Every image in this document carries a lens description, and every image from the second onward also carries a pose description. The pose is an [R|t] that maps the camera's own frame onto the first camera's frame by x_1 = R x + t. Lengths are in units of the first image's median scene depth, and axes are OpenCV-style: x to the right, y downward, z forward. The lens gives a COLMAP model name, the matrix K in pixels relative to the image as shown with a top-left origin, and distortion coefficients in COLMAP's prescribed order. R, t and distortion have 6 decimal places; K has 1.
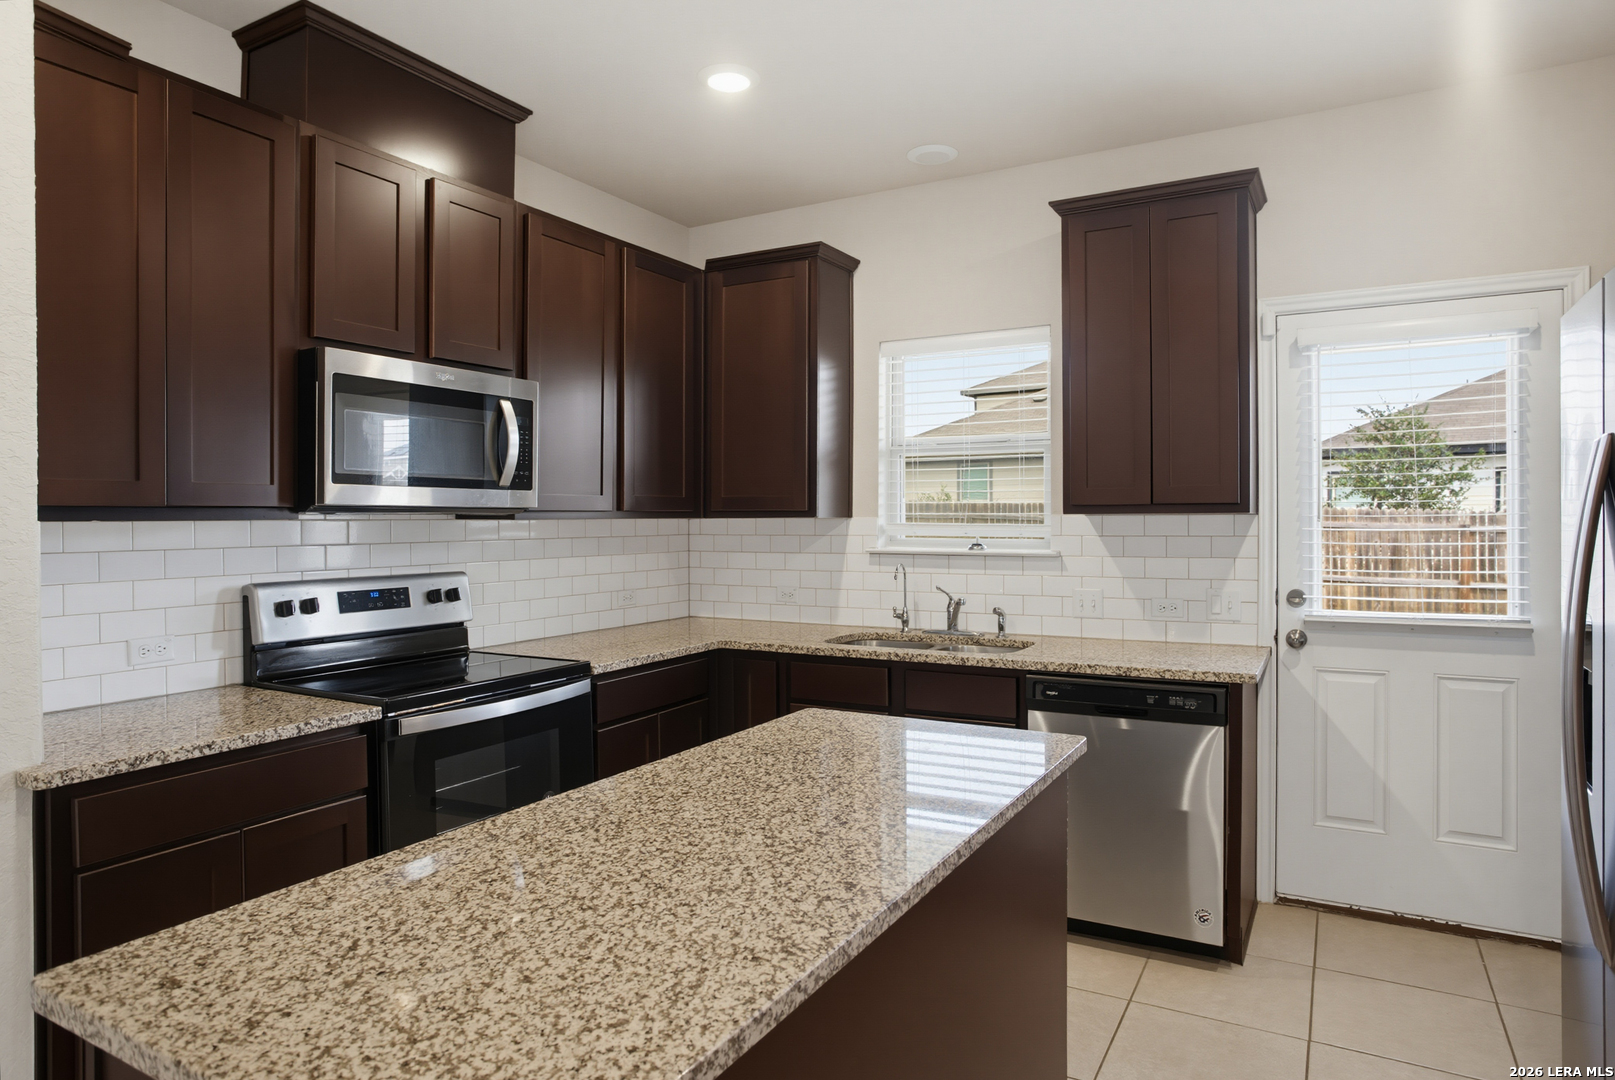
lens RADIAL K [[957.3, 0, 807.7], [0, 957.3, 527.2], [0, 0, 1]] dist [-0.077887, 0.056660]
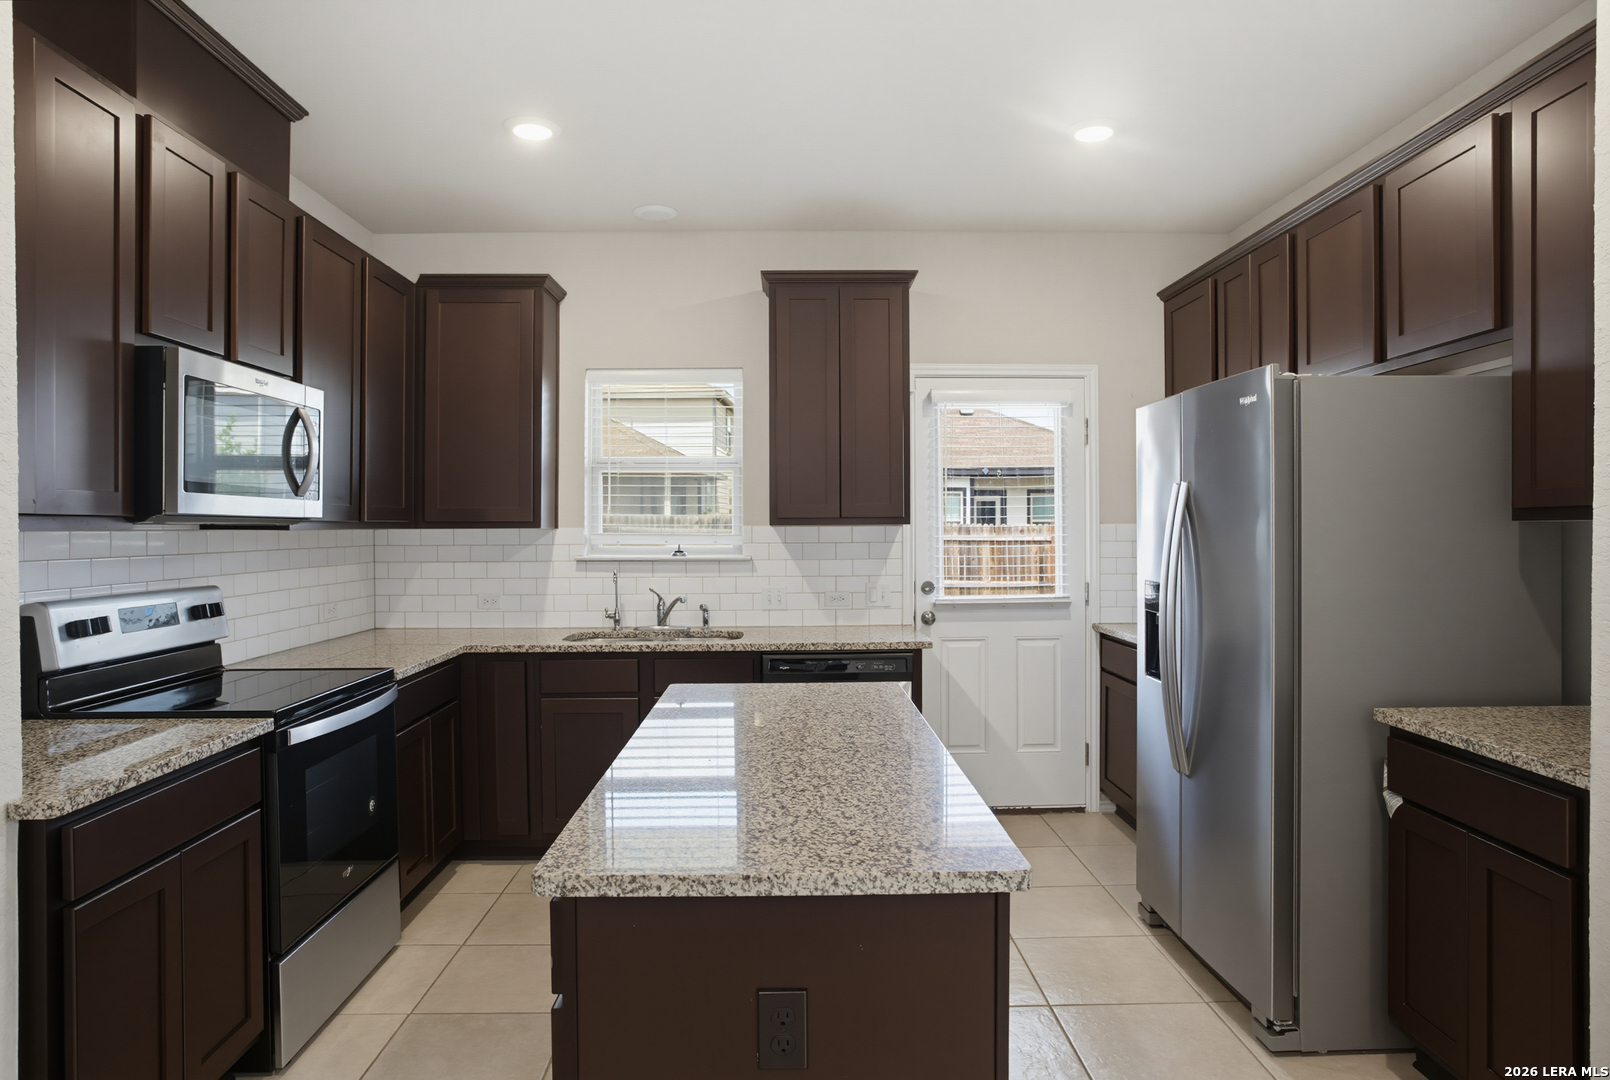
lens RADIAL K [[976.1, 0, 799.3], [0, 976.1, 531.6], [0, 0, 1]] dist [-0.074140, 0.053628]
pose [[0.860453, -0.001814, 0.509527, -0.367620], [0.005526, 0.999968, -0.005772, 0.002178], [-0.509501, 0.007782, 0.860435, -0.113602]]
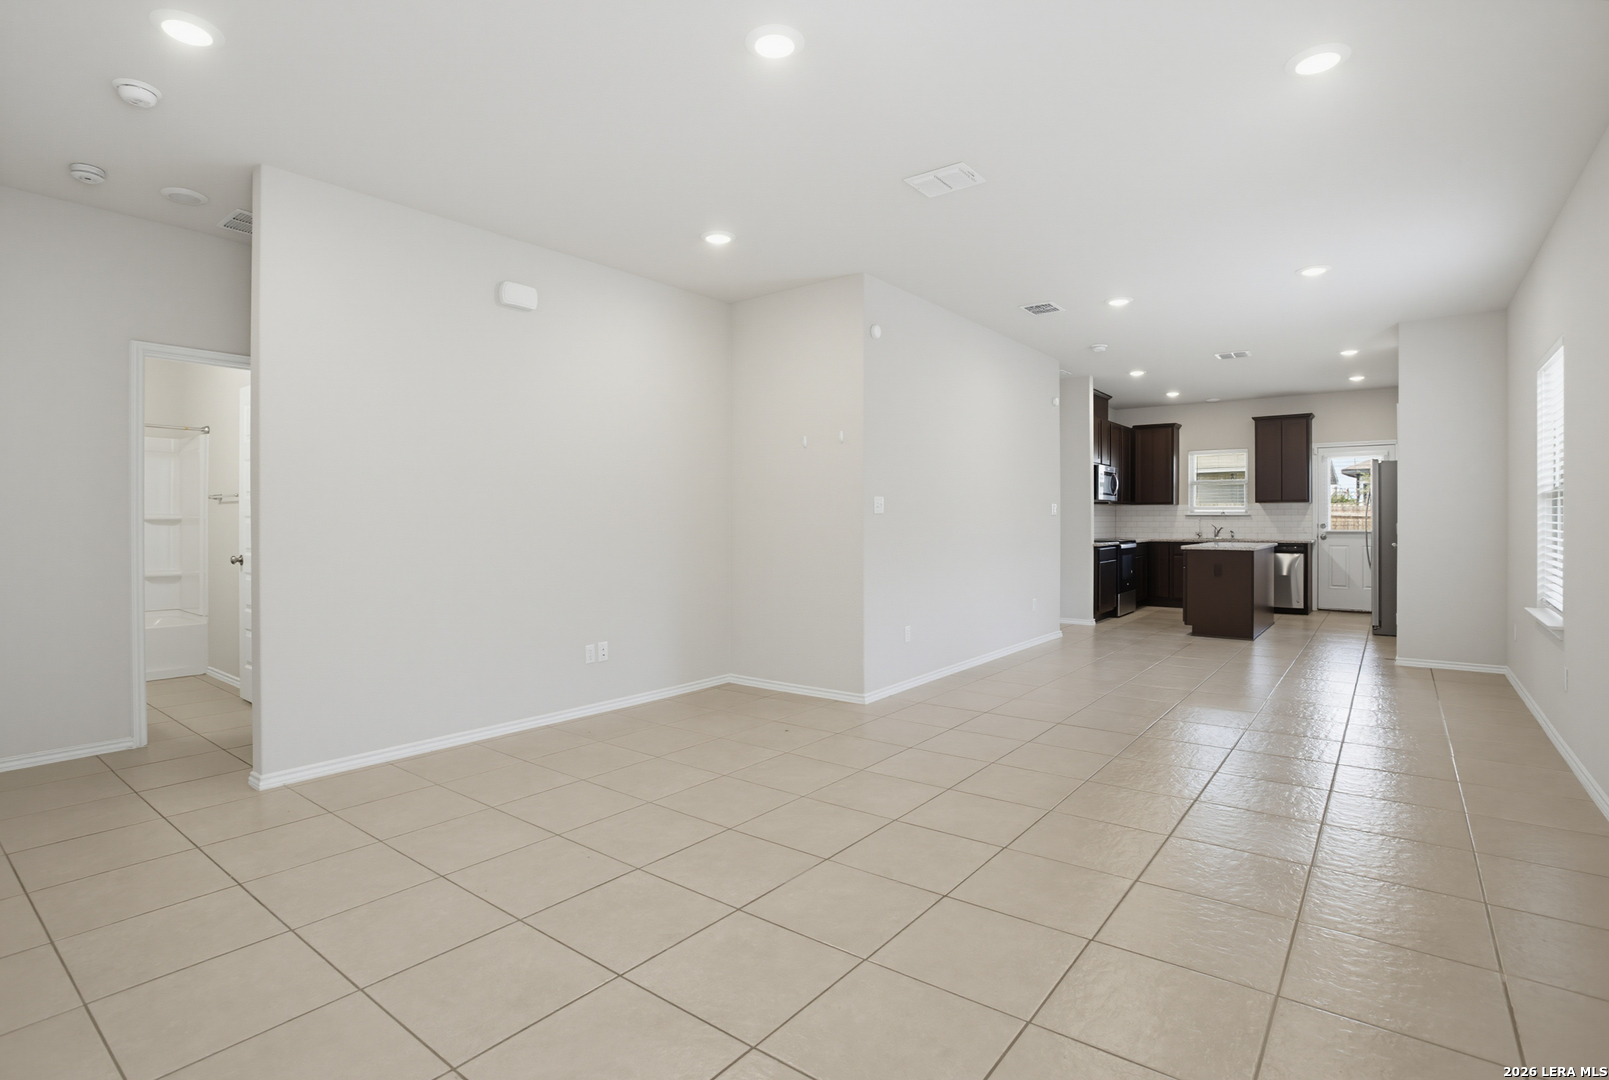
lens RADIAL K [[782.8, 0, 809.2], [0, 782.8, 526.1], [0, 0, 1]] dist [-0.054233, 0.007800]
pose [[0.991041, 0.002802, -0.133531, -1.105897], [-0.003053, 0.999994, -0.001679, 0.092168], [0.133525, 0.002071, 0.991043, -2.301818]]
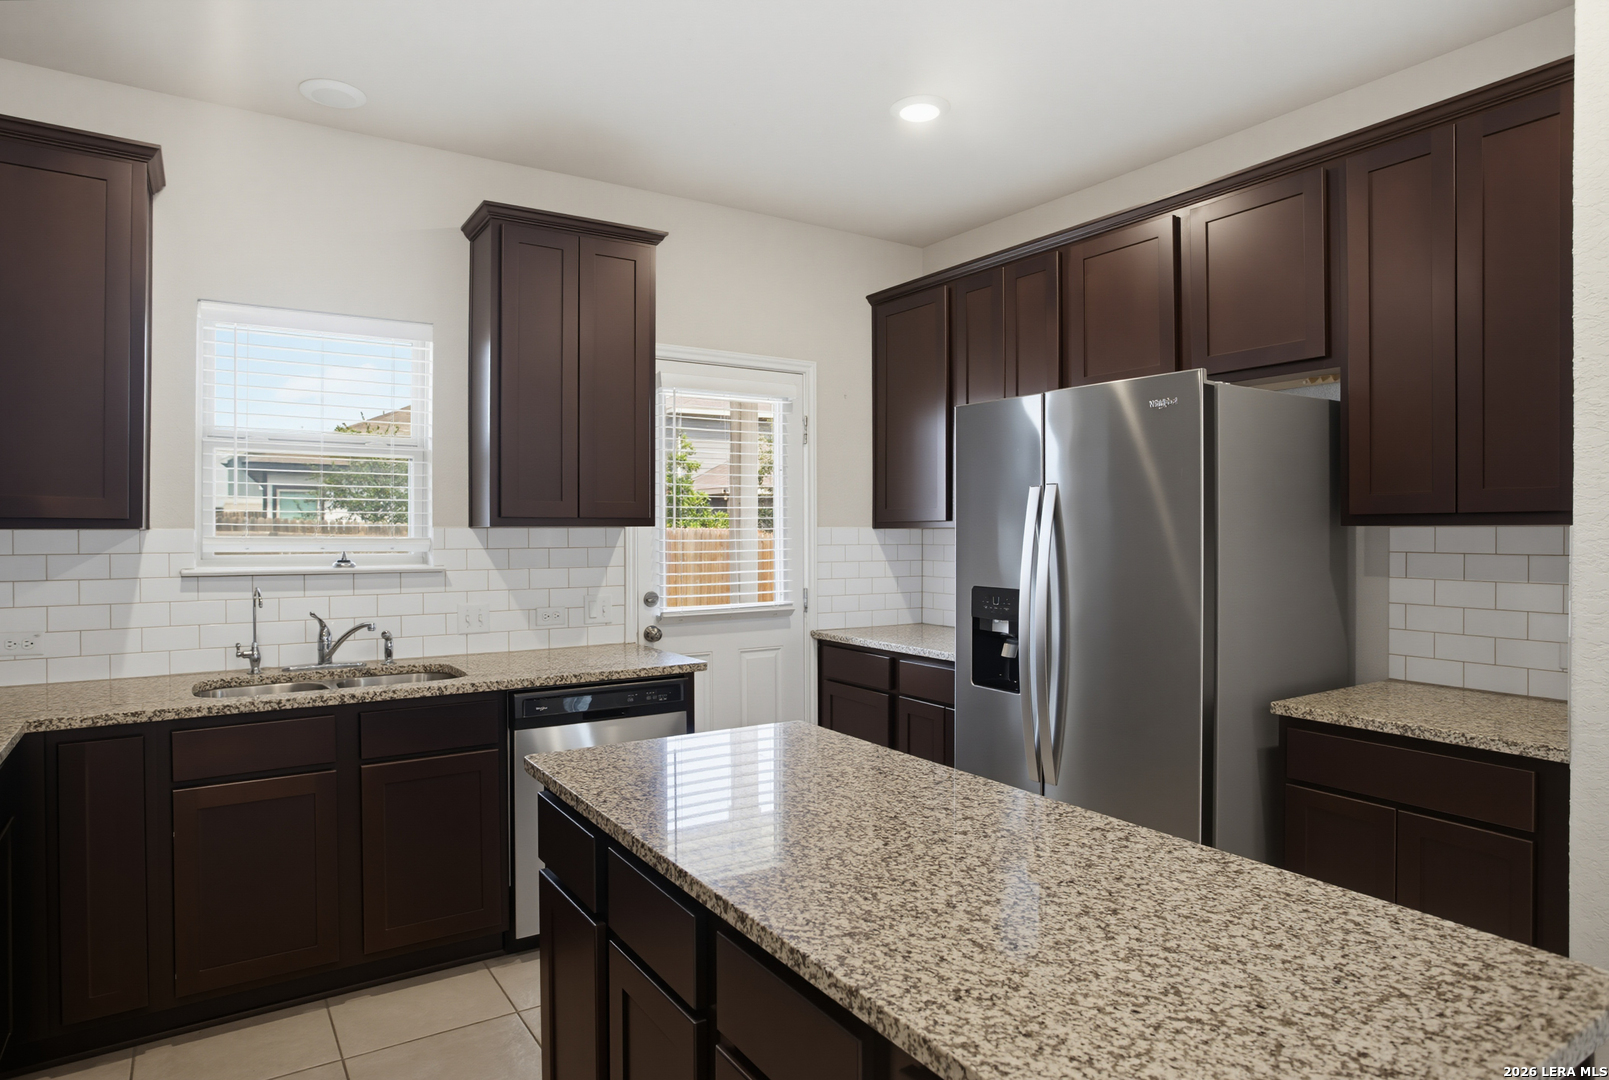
lens RADIAL K [[943.7, 0, 804.5], [0, 943.7, 540.0], [0, 0, 1]] dist [-0.075625, 0.052043]
pose [[0.457553, -0.005421, 0.889166, -0.461675], [0.006274, 0.999976, 0.002868, -0.000707], [-0.889160, 0.004267, 0.457576, 0.303273]]
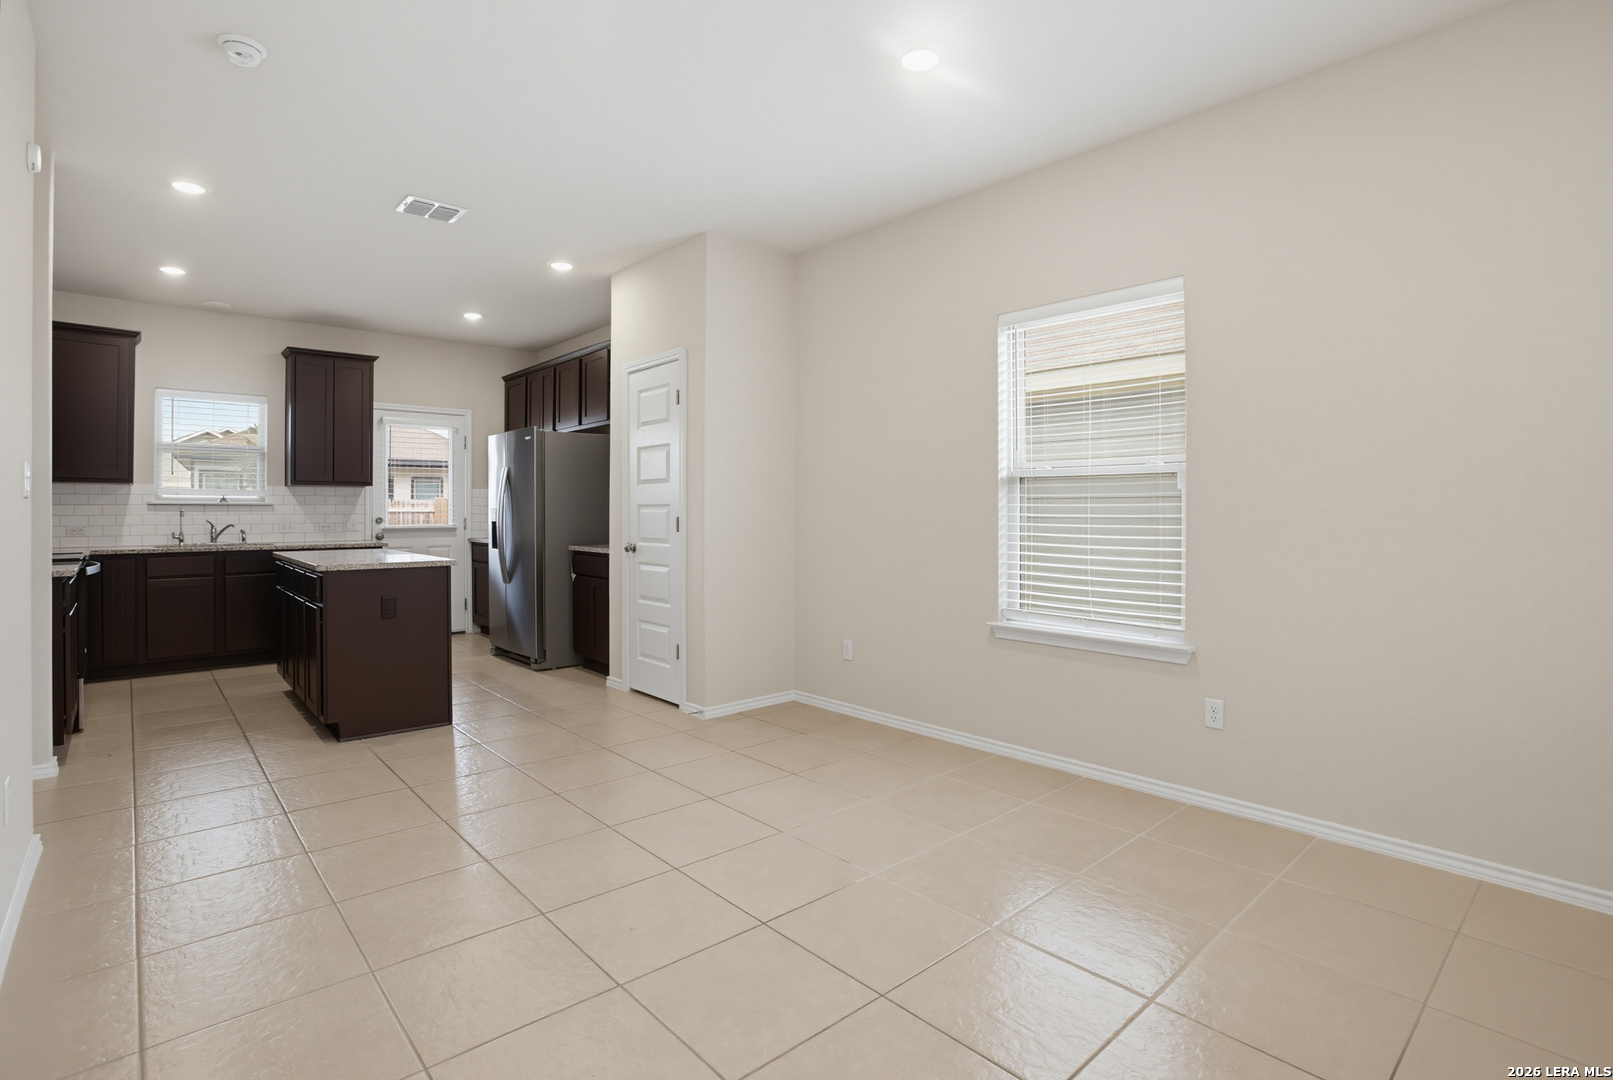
lens RADIAL K [[805.3, 0, 756.3], [0, 805.3, 510.2], [0, 0, 1]] dist [-0.002666, 0.010431]
pose [[0.382369, 0.005058, 0.923996, -1.167114], [0.007779, 0.999932, -0.008693, 0.078185], [-0.923977, 0.010512, 0.382304, -0.824440]]
